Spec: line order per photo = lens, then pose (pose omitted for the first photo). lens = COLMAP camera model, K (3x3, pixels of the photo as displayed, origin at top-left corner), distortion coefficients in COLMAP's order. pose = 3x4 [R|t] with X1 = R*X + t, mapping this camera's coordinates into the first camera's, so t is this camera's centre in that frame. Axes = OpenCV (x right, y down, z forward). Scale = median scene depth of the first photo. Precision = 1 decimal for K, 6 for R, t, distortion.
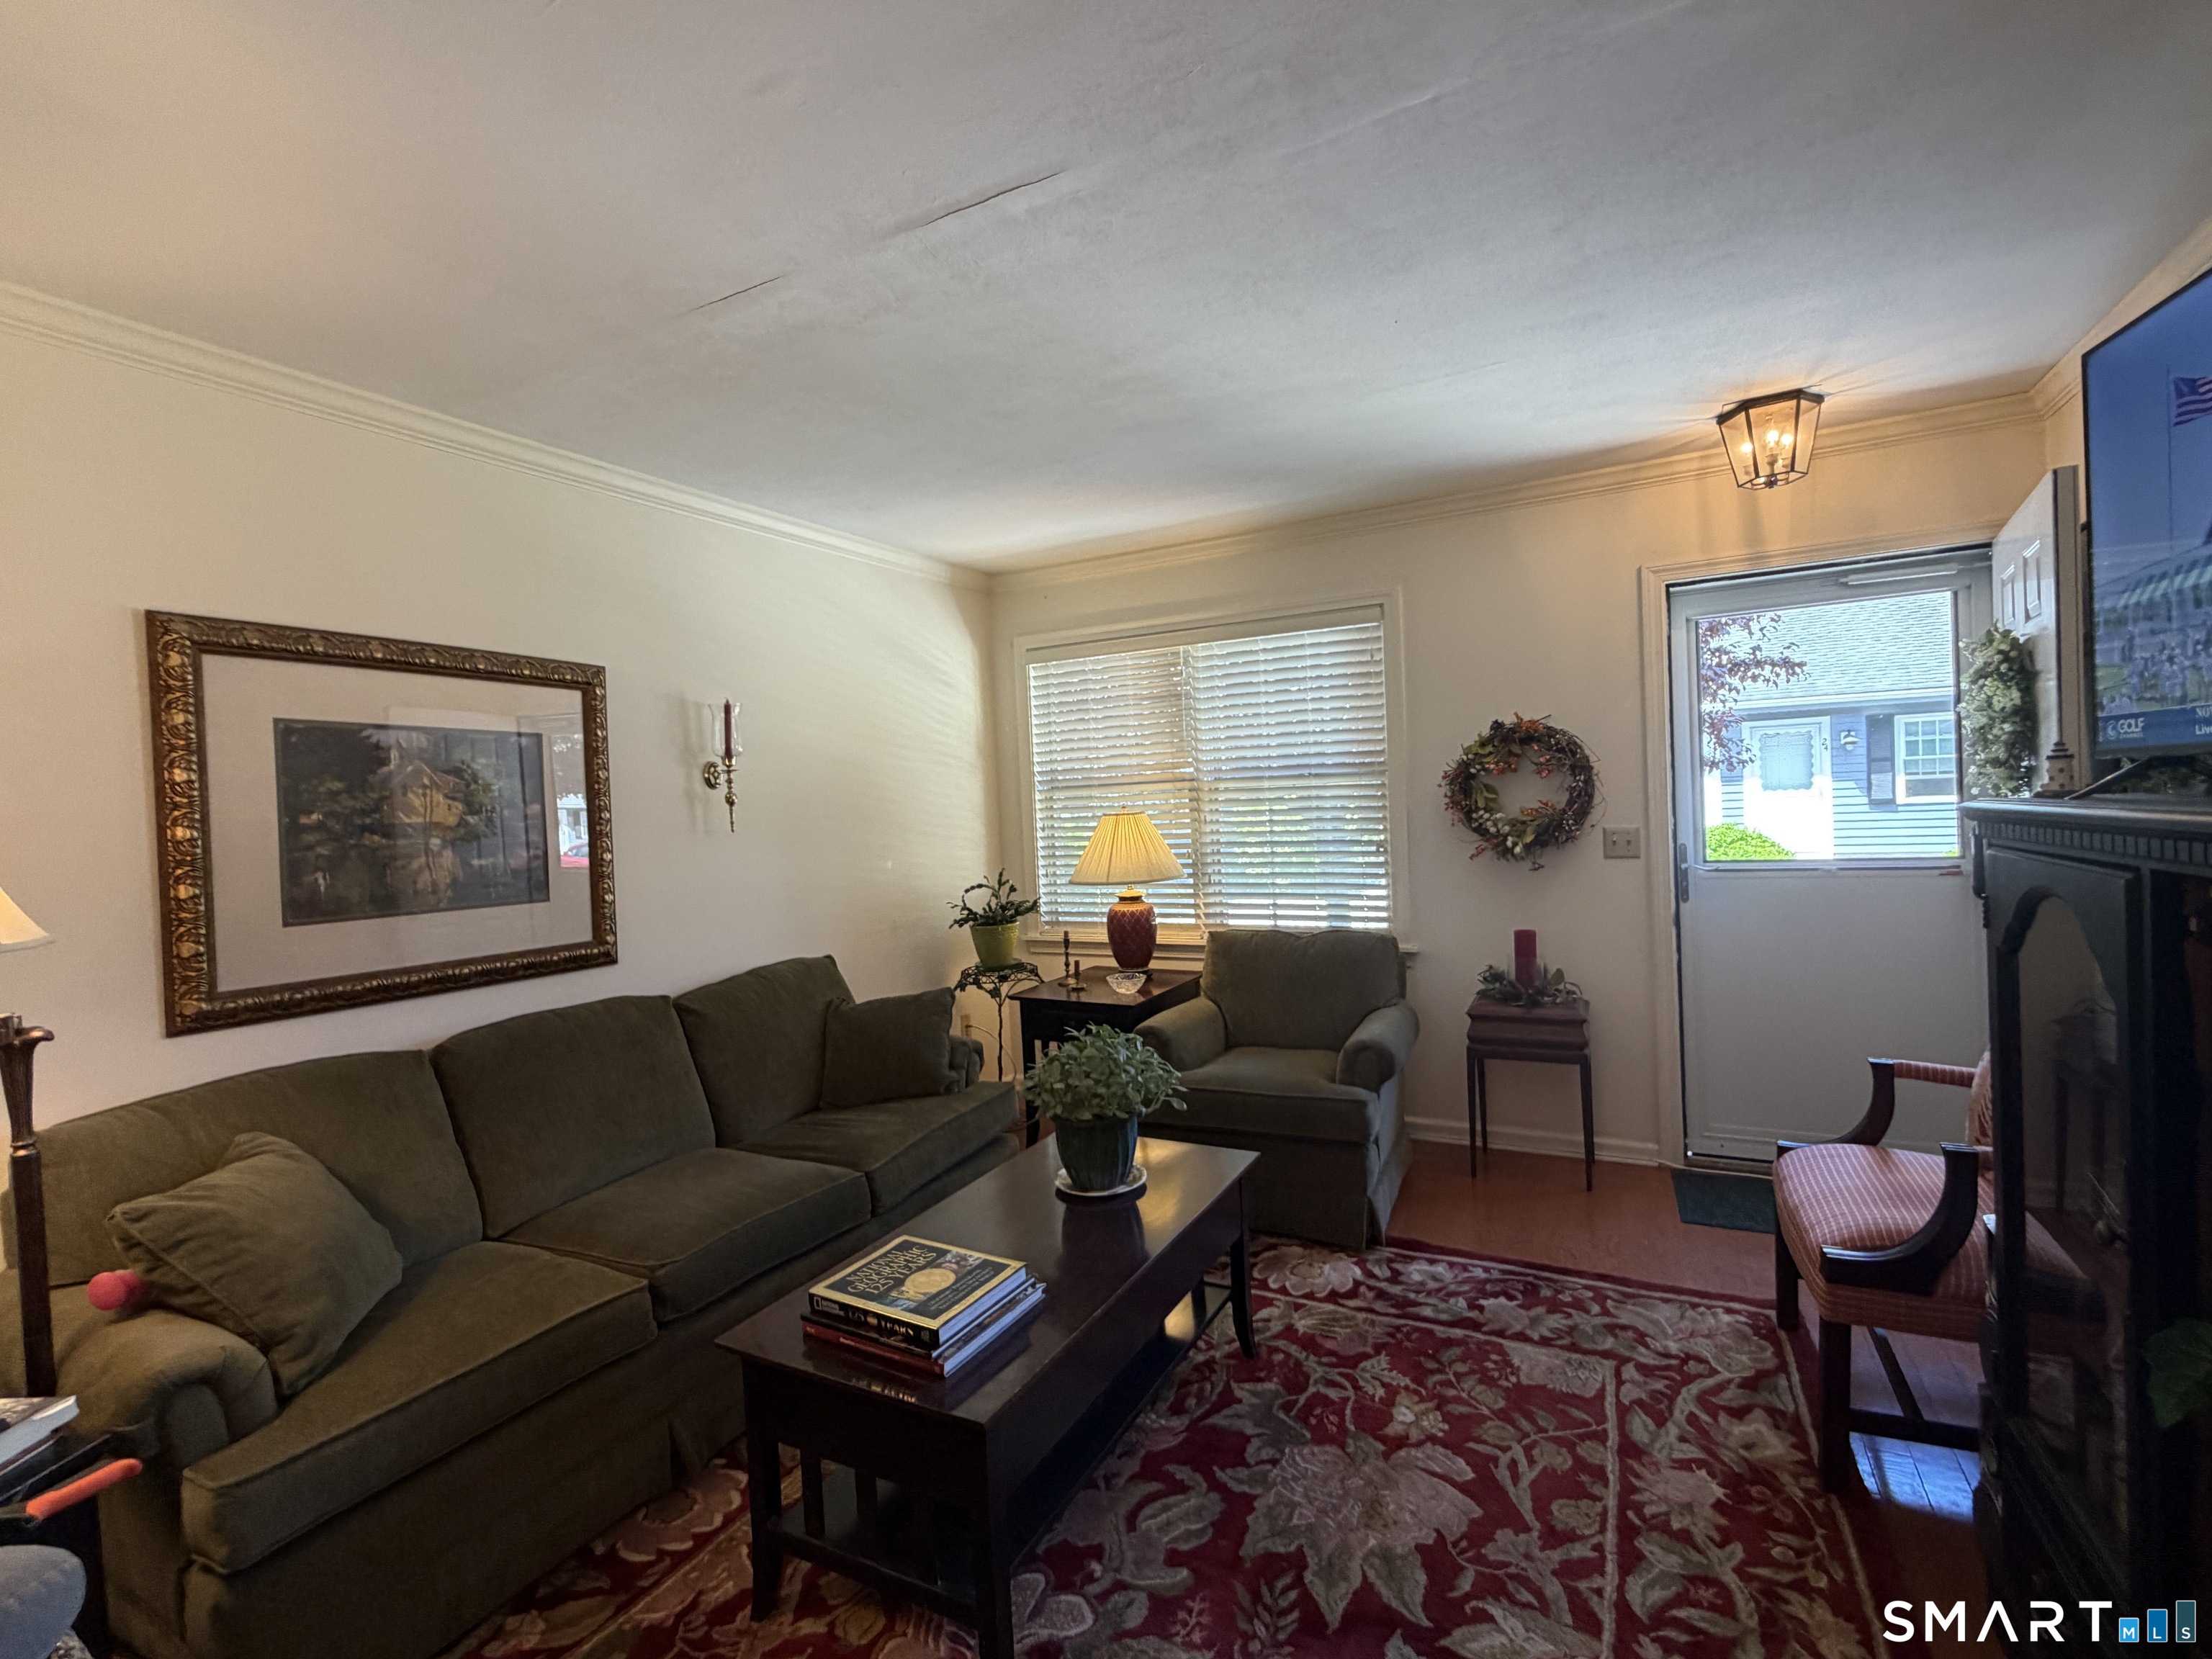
lens RADIAL K [[1000.8, 0, 1106.0], [0, 1000.8, 829.5], [0, 0, 1]] dist [0.001250, -0.000282]
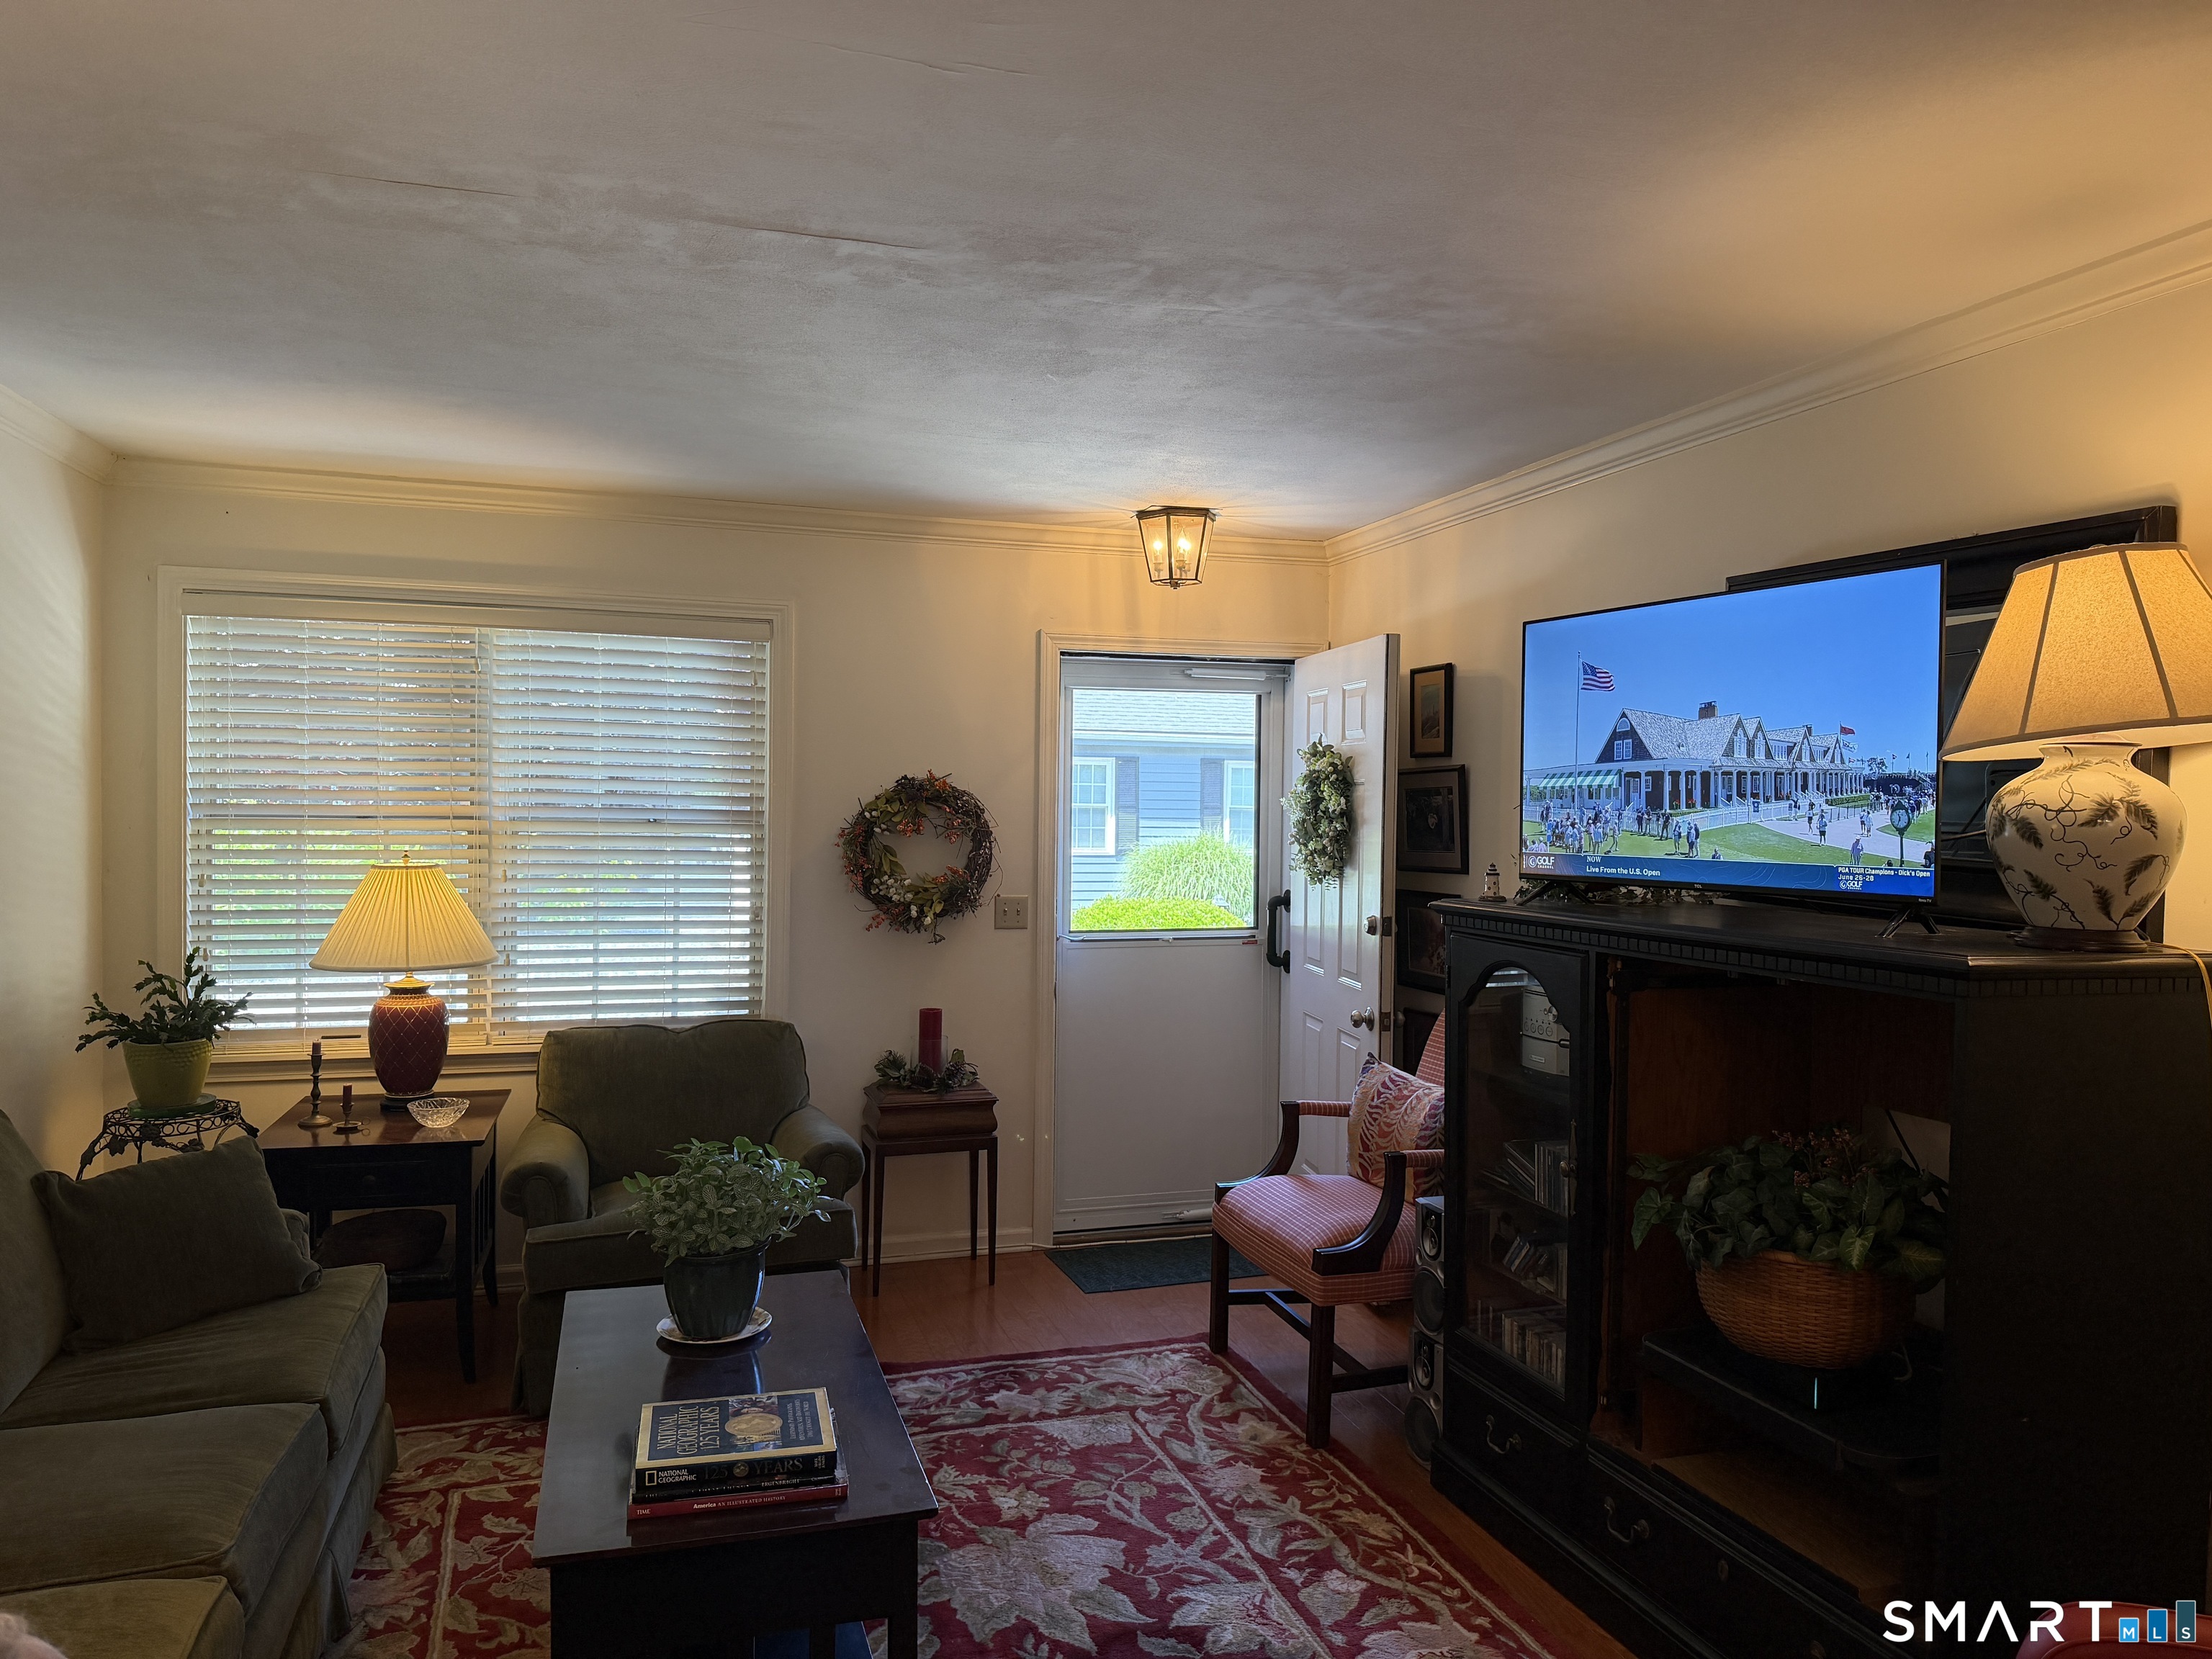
lens RADIAL K [[1540.5, 0, 1100.4], [0, 1540.5, 830.5], [0, 0, 1]] dist [0.099700, -0.161622]
pose [[0.706261, 0.040660, 0.706783, -0.675946], [-0.024496, 0.999155, -0.033001, -0.027538], [-0.707528, 0.005995, 0.706660, -0.143809]]
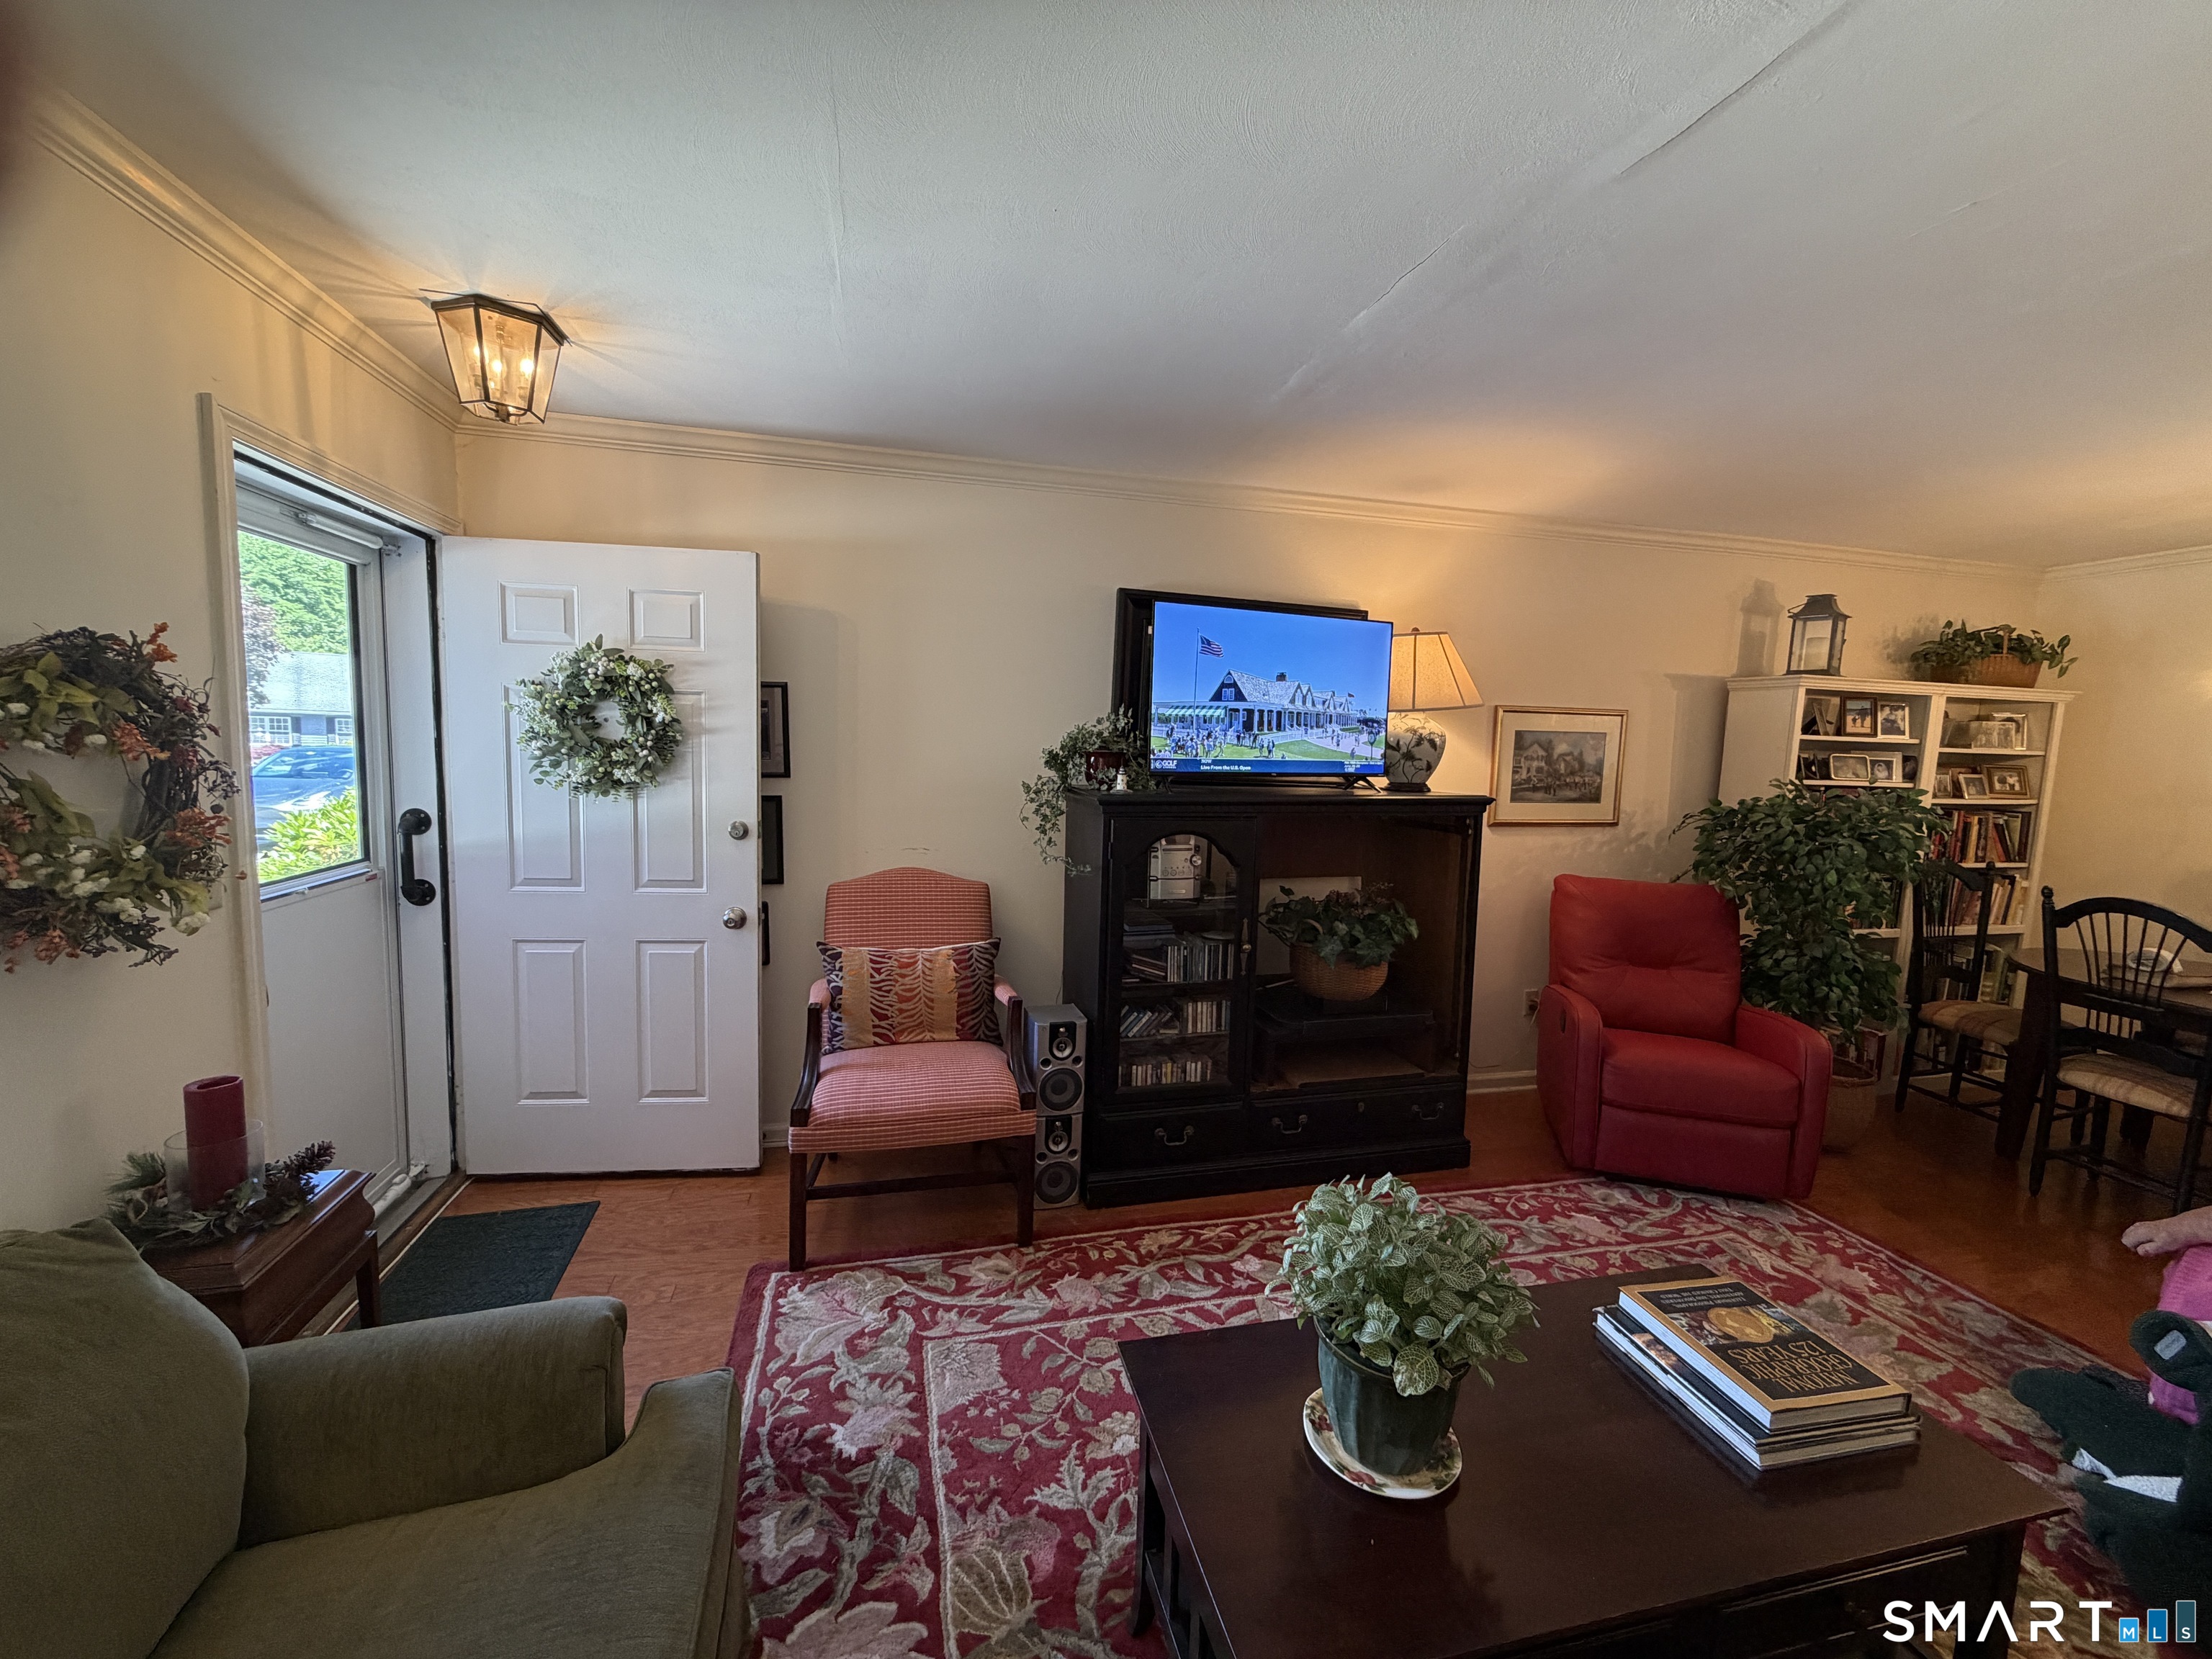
lens RADIAL K [[887.2, 0, 1099.7], [0, 887.2, 825.8], [0, 0, 1]] dist [0.009111, 0.000011]
pose [[-0.665541, -0.040072, 0.745284, -0.267757], [0.025588, 0.996746, 0.076443, -0.064791], [-0.745922, 0.069946, -0.662350, 1.382347]]
